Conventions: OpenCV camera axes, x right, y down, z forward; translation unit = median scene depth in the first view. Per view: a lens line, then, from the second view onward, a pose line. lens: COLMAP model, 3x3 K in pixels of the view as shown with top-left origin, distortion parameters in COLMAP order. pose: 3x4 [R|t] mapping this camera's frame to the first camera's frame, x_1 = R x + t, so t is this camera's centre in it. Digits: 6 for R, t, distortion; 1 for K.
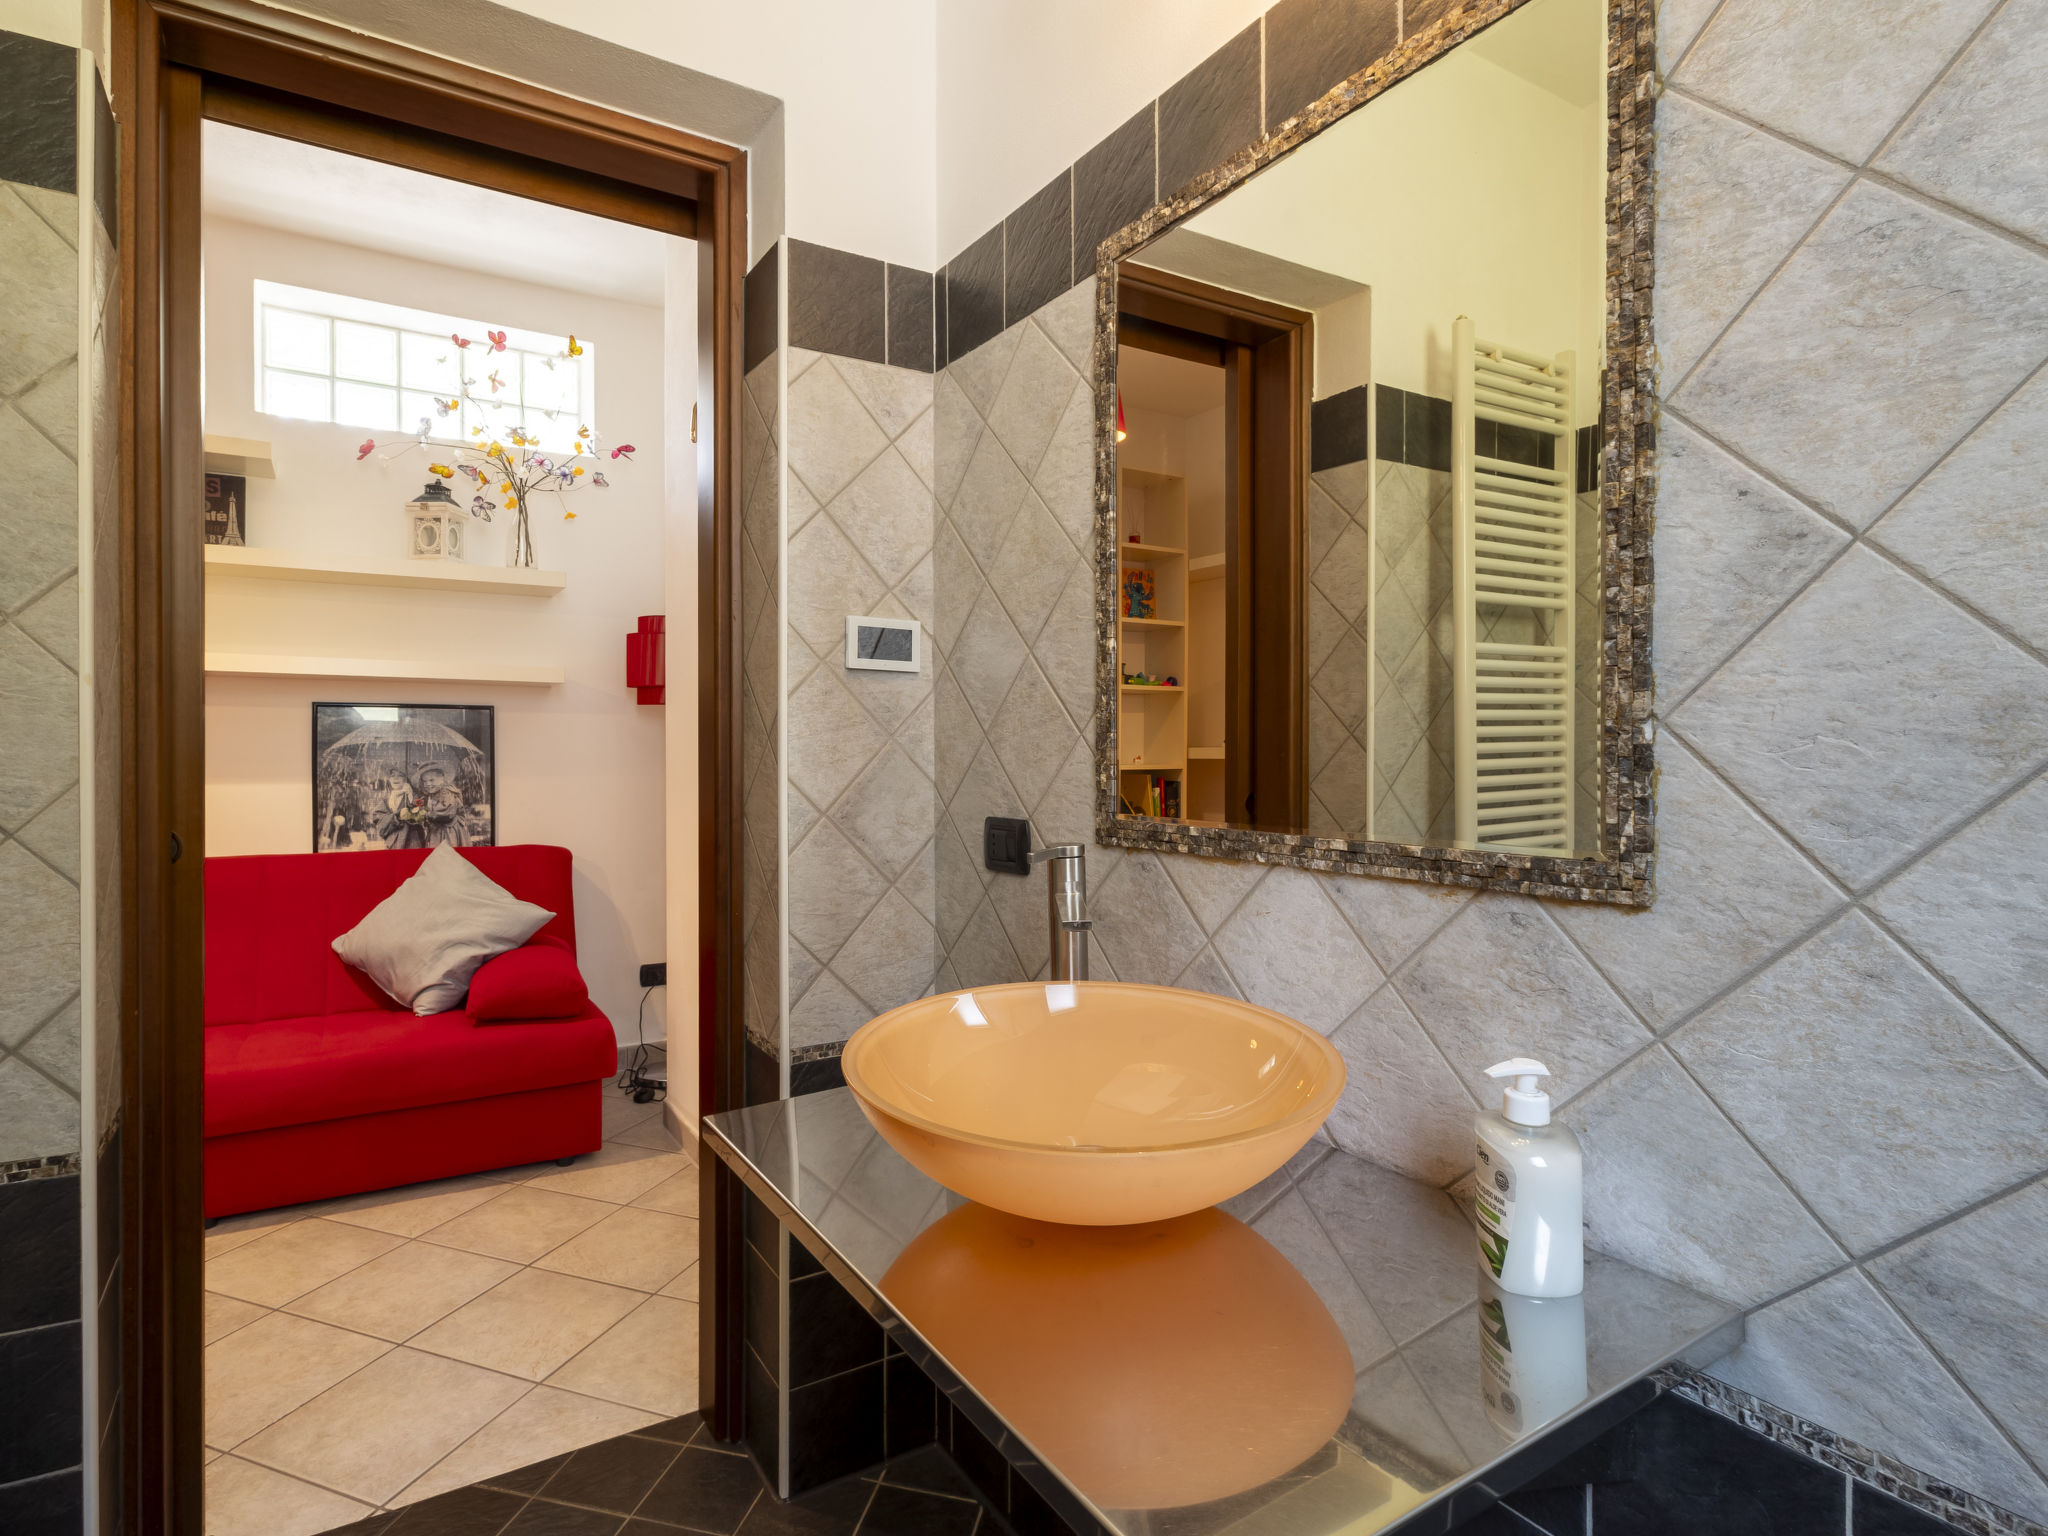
lens RADIAL K [[1091.6, 0, 920.0], [0, 1091.6, 758.9], [0, 0, 1]] dist [0.014911, -0.006727]
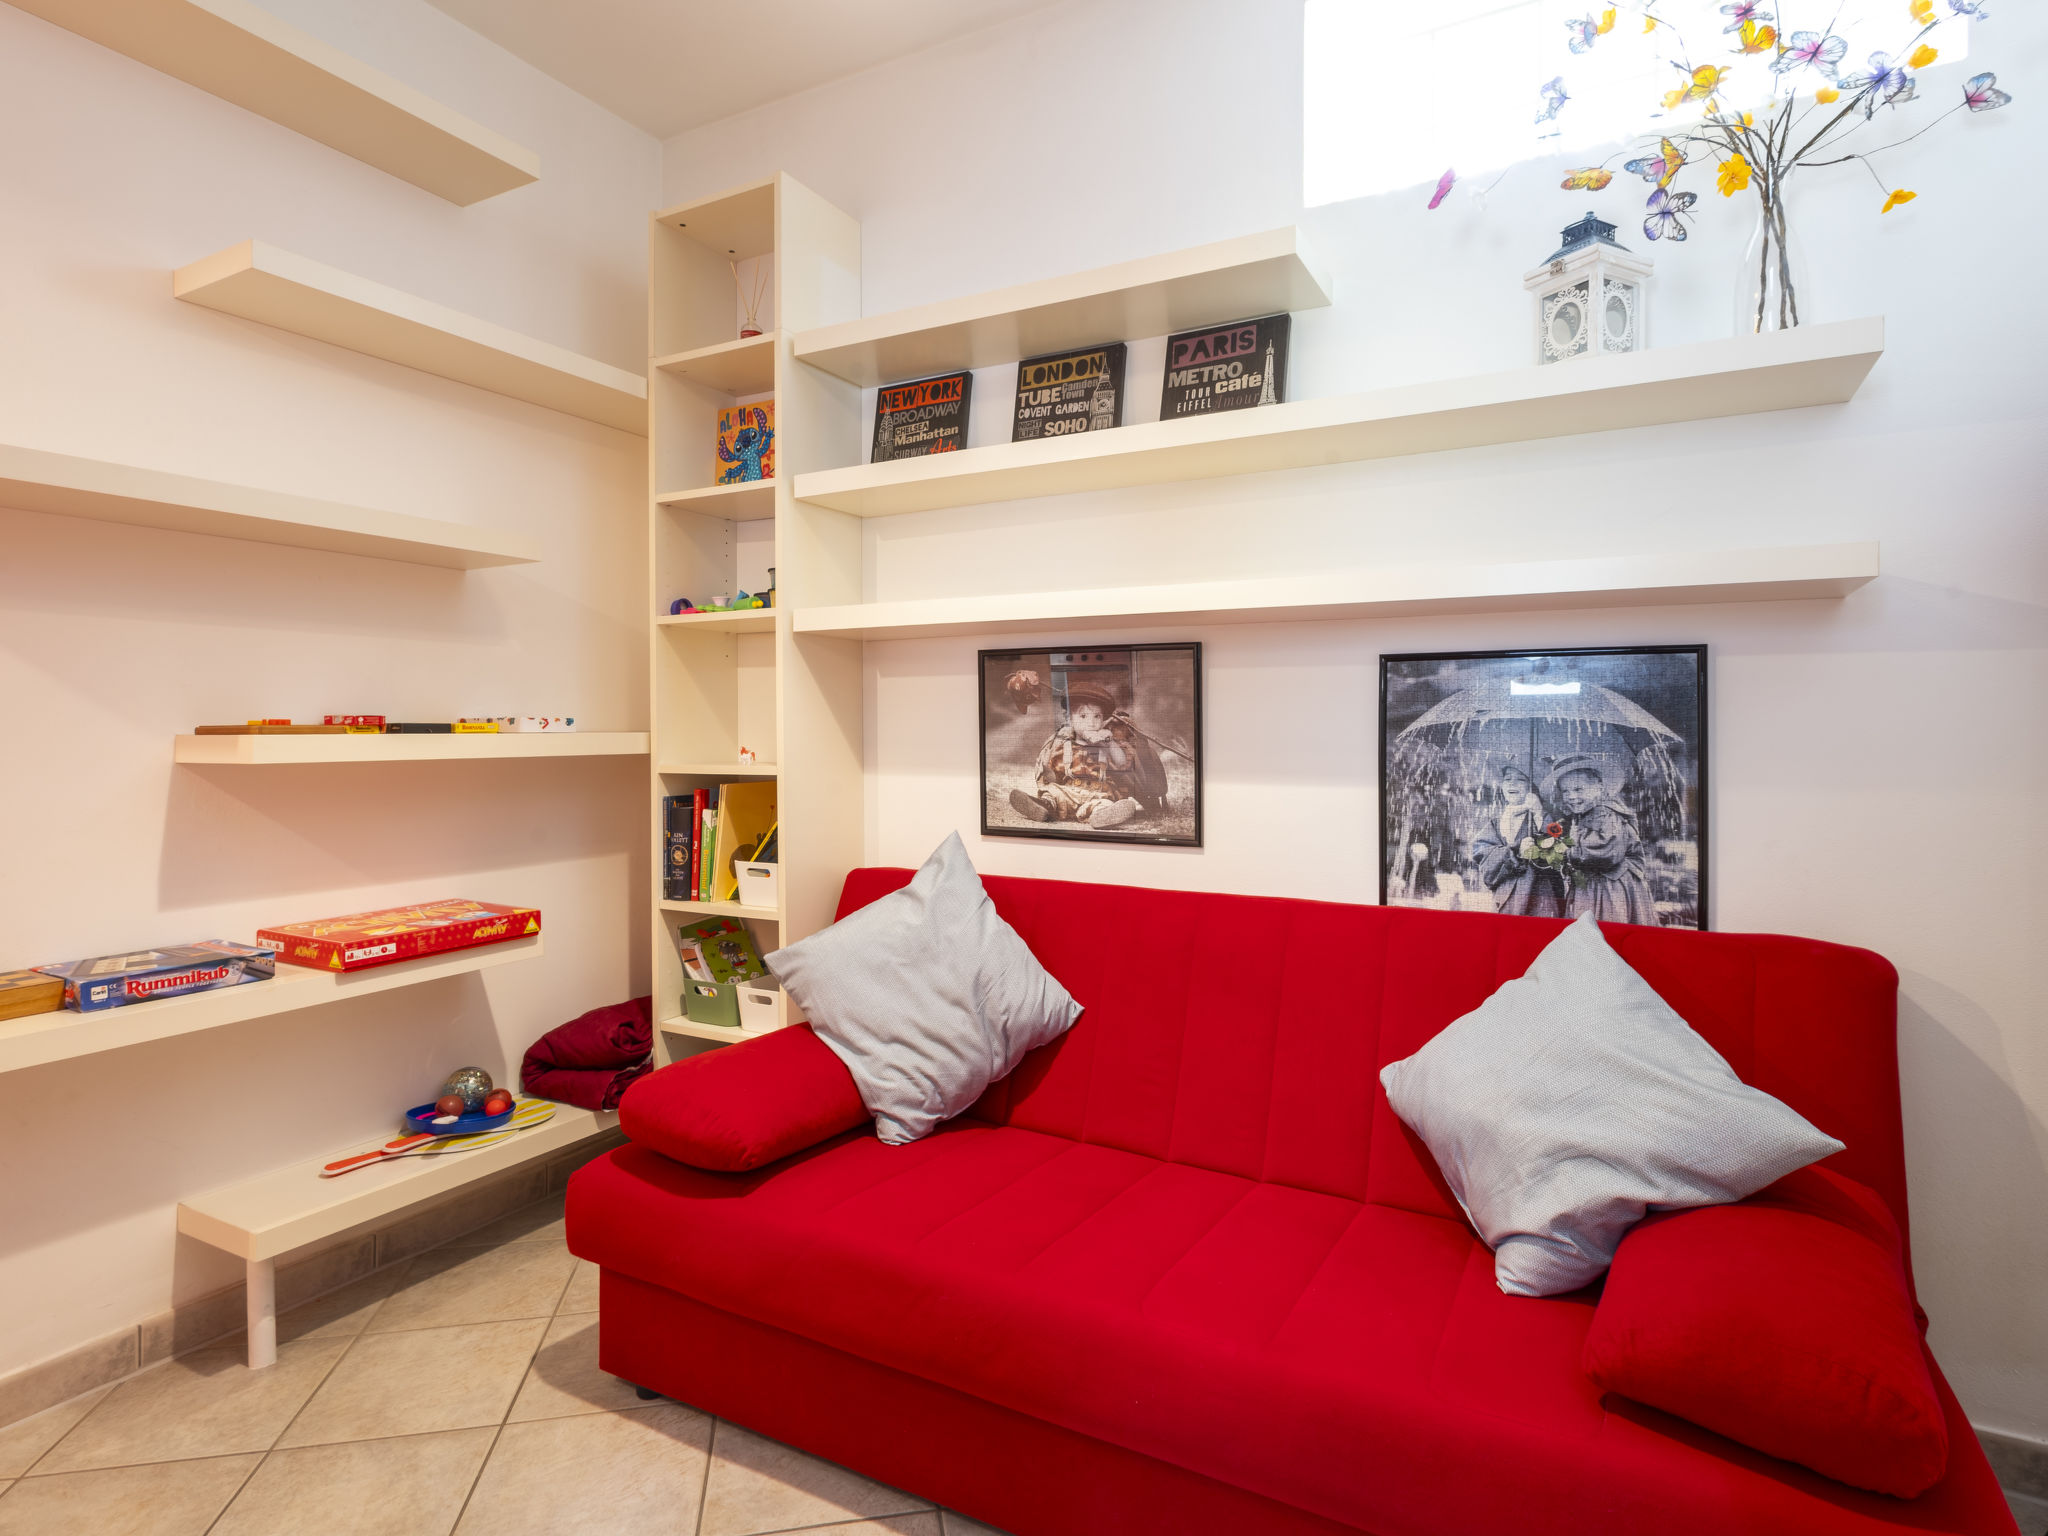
lens RADIAL K [[1091.6, 0, 1035.2], [0, 1091.6, 735.9], [0, 0, 1]] dist [0.014911, -0.006727]
pose [[0.556072, 0.002906, -0.831129, -0.152540], [-0.007819, 0.999968, -0.001736, -0.003912], [0.831097, 0.007464, 0.556077, 0.494067]]
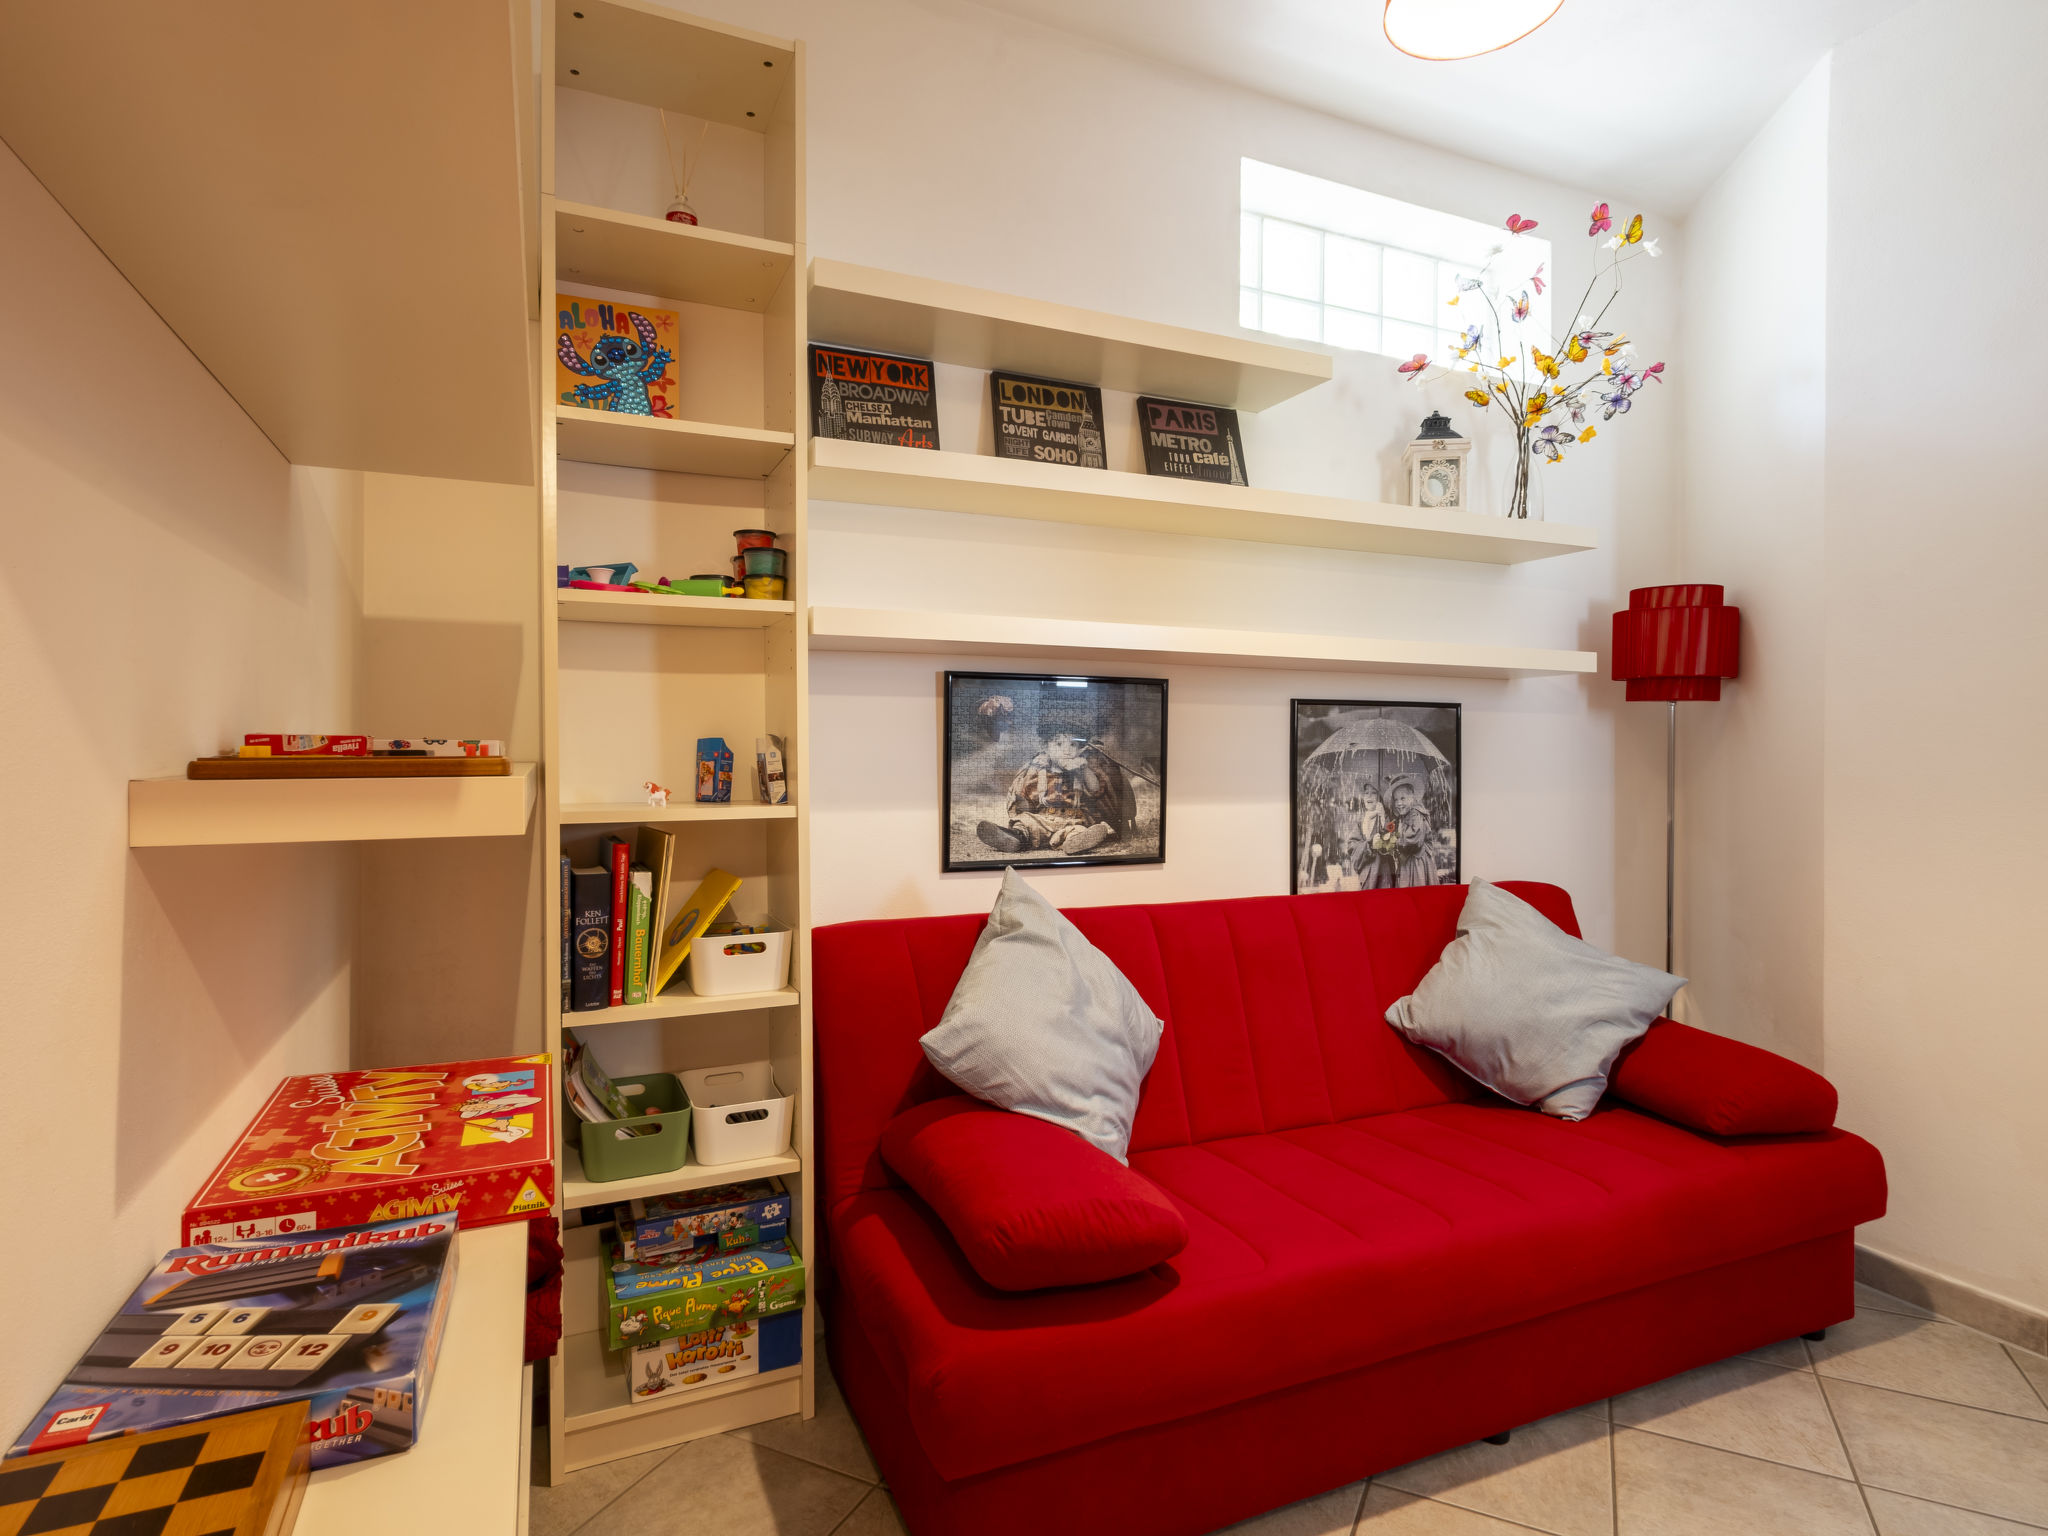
lens RADIAL K [[1091.6, 0, 1020.6], [0, 1091.6, 758.1], [0, 0, 1]] dist [0.014911, -0.006727]
pose [[0.997840, -0.000029, -0.065691, -0.685035], [-0.000317, 0.999986, -0.005268, -0.005350], [0.065690, 0.005277, 0.997826, 0.207603]]
